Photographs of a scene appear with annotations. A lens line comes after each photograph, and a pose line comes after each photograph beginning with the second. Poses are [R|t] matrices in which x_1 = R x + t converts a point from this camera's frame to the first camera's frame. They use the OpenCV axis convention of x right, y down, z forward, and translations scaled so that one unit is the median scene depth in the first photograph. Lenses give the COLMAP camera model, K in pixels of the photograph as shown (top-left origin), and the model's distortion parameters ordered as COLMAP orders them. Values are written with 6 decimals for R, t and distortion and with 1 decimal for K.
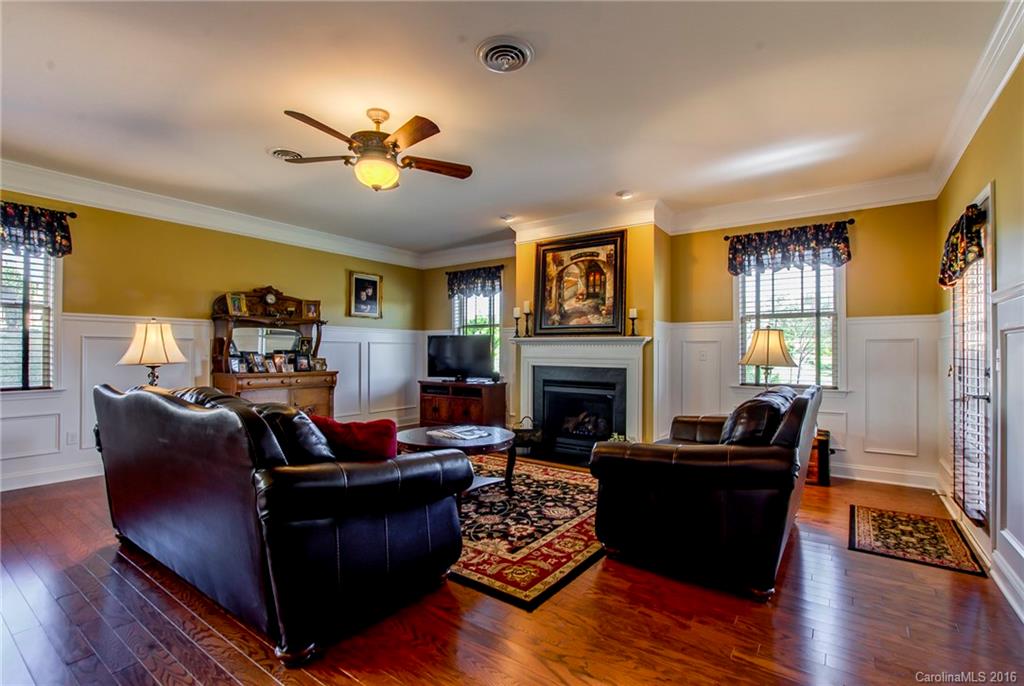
lens RADIAL K [[447.7, 0, 526.9], [0, 447.7, 350.1], [0, 0, 1]] dist [-0.016113, -0.000063]
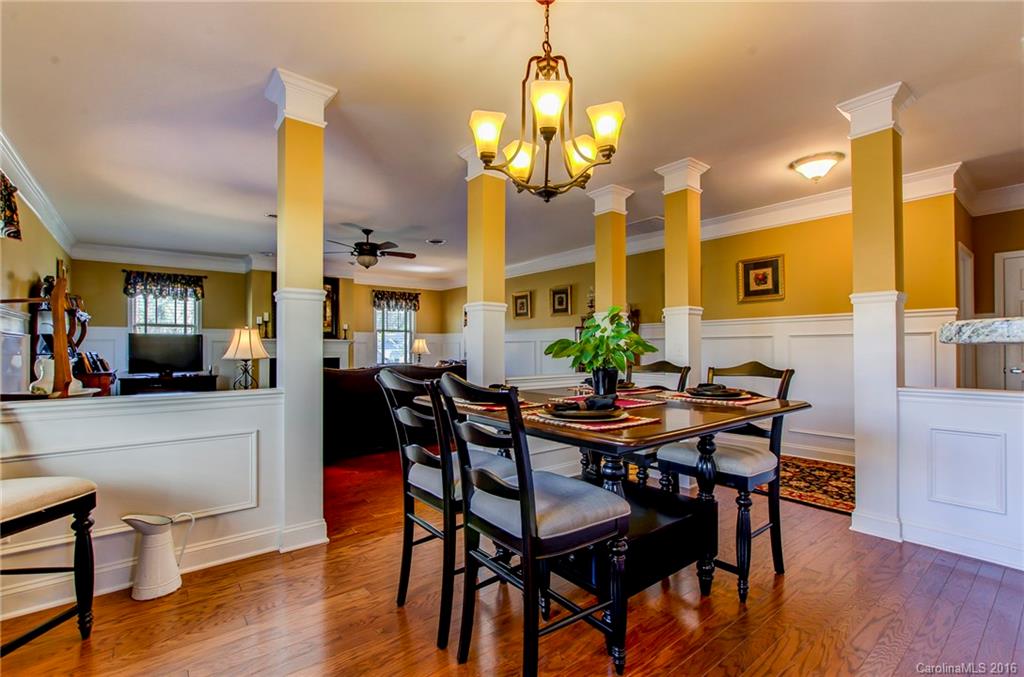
lens RADIAL K [[458.5, 0, 509.8], [0, 458.5, 341.8], [0, 0, 1]] dist [-0.009715, 0.000542]
pose [[0.294761, 0.008067, 0.955537, -1.320775], [-0.000263, 0.999965, -0.008361, -0.006812], [-0.955571, 0.002214, 0.294753, -0.183914]]
